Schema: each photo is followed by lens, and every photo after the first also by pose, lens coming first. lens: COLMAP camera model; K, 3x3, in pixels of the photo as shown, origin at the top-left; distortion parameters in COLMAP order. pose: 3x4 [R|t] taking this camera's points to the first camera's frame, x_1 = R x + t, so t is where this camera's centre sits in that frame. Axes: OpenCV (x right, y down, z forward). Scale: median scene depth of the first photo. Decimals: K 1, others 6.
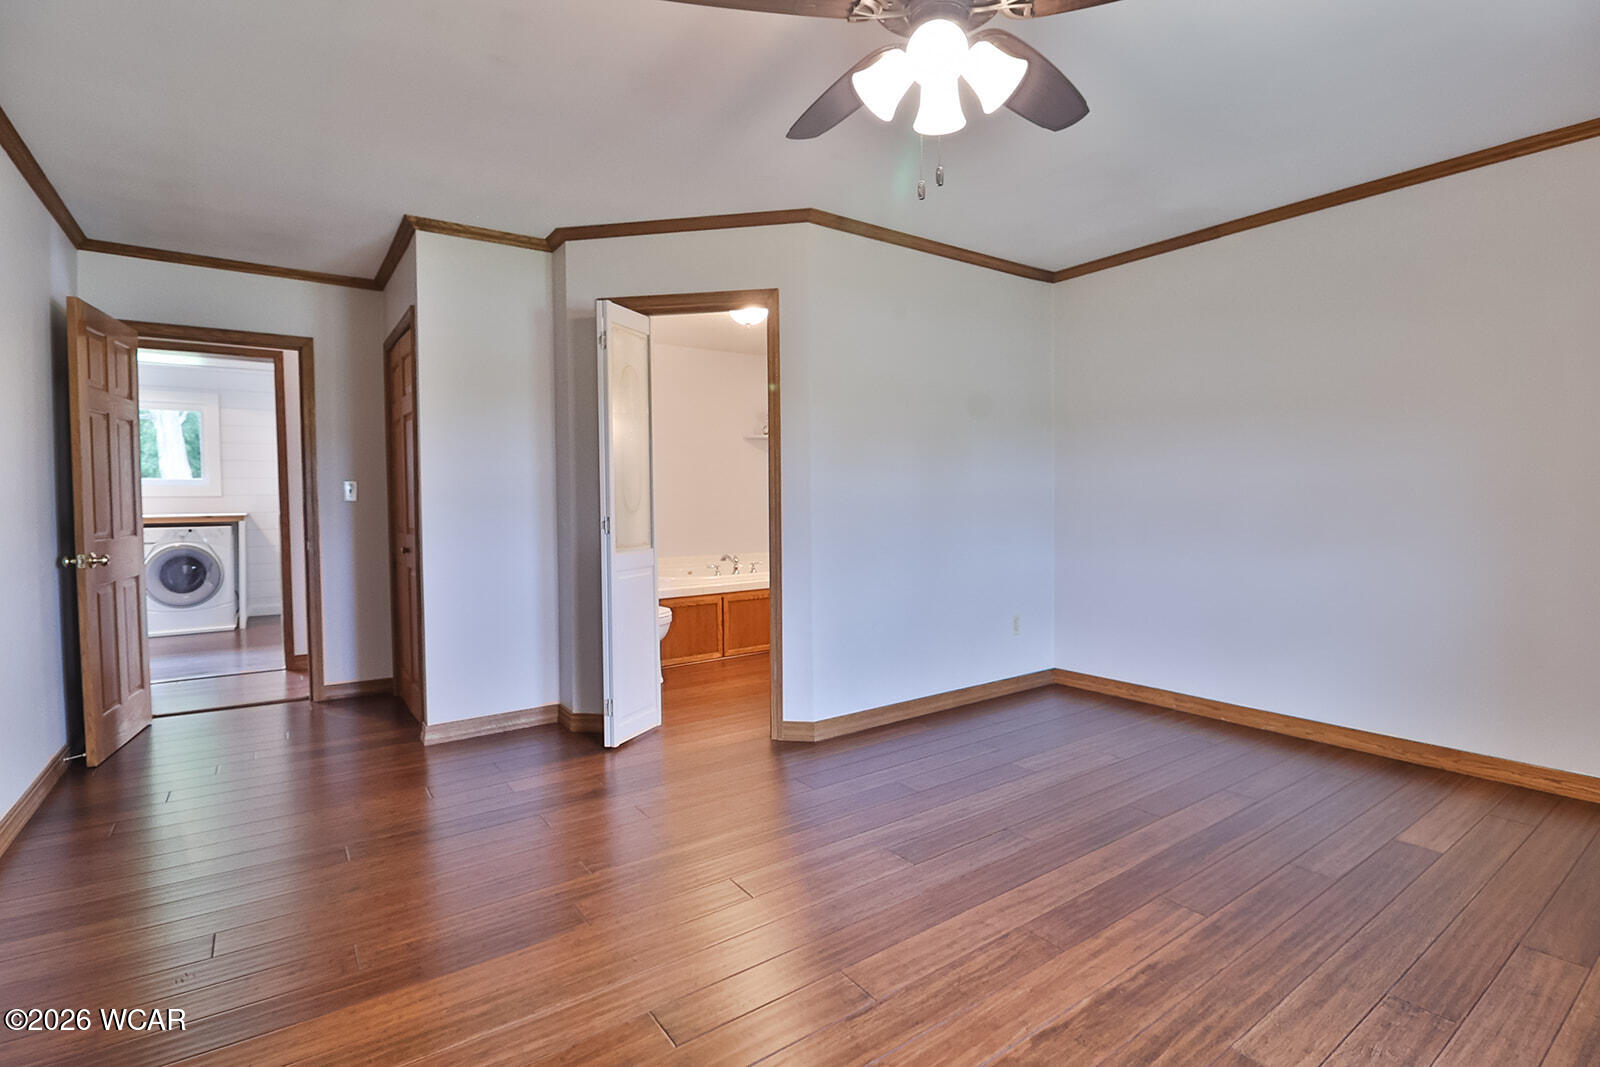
lens RADIAL K [[754.2, 0, 800.1], [0, 754.2, 531.1], [0, 0, 1]] dist [-0.000995, -0.002560]
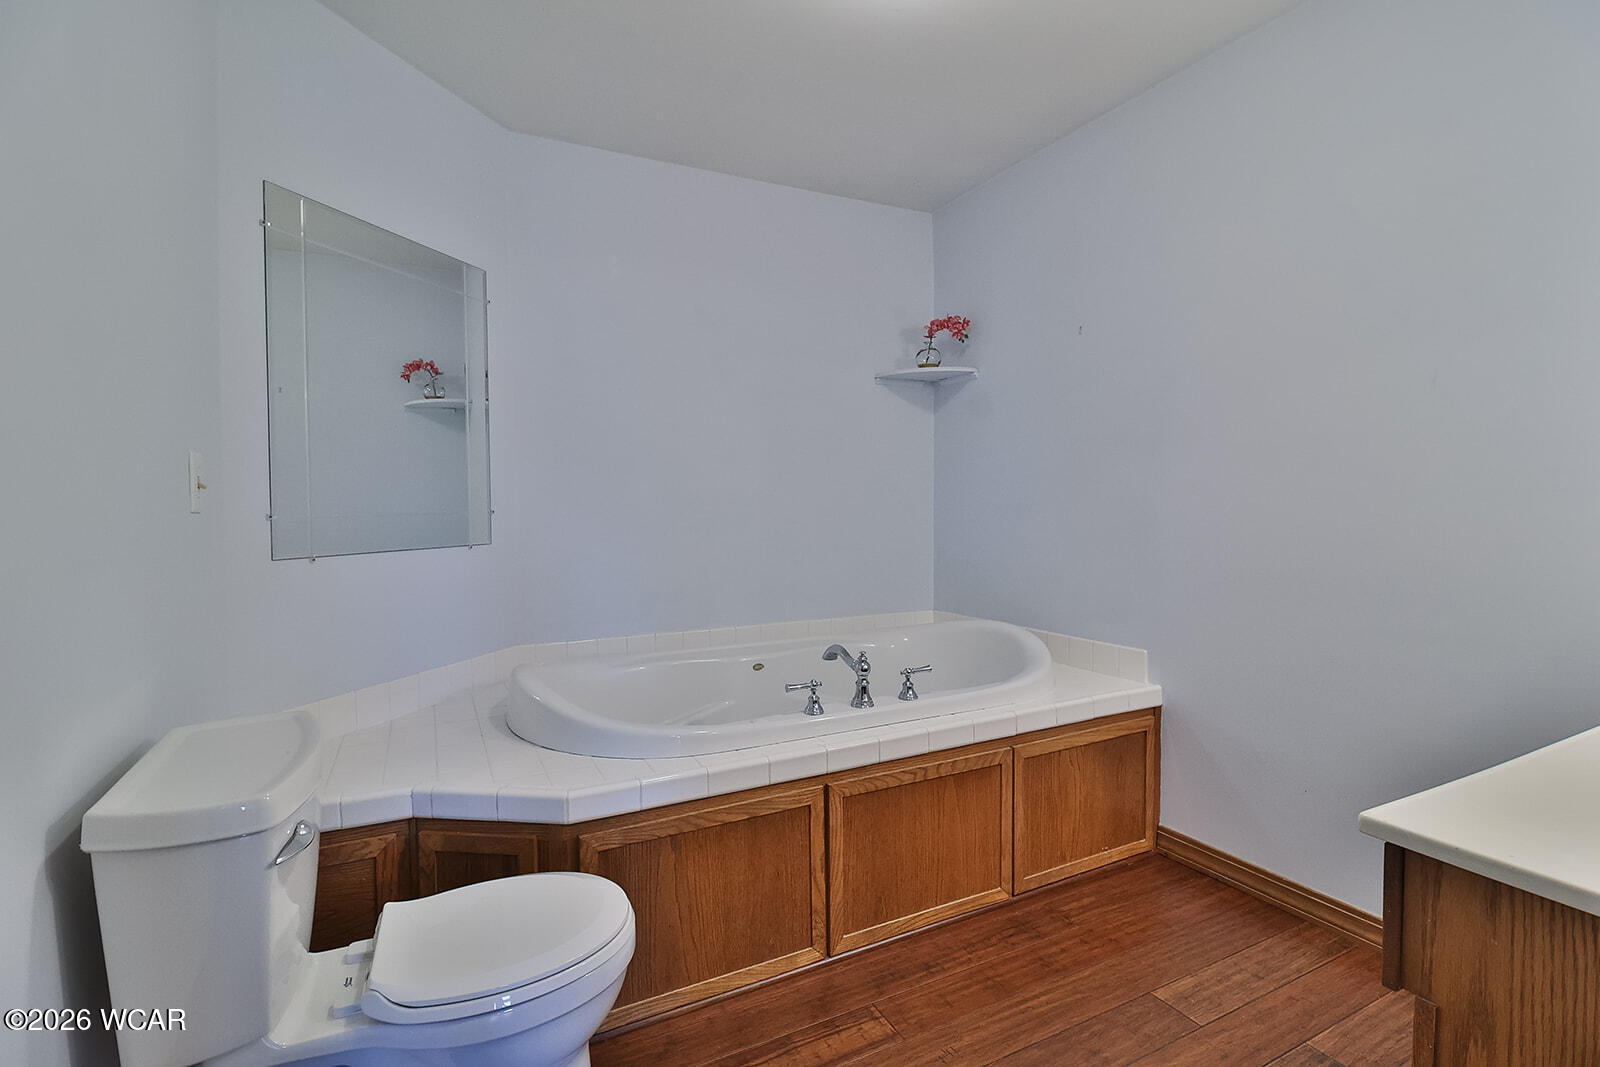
lens RADIAL K [[754.2, 0, 801.6], [0, 754.2, 527.9], [0, 0, 1]] dist [-0.000995, -0.002560]
pose [[0.989660, 0.004396, -0.143364, -0.065139], [-0.005708, 0.999945, -0.008742, -0.026936], [0.143317, 0.009470, 0.989631, 0.655468]]
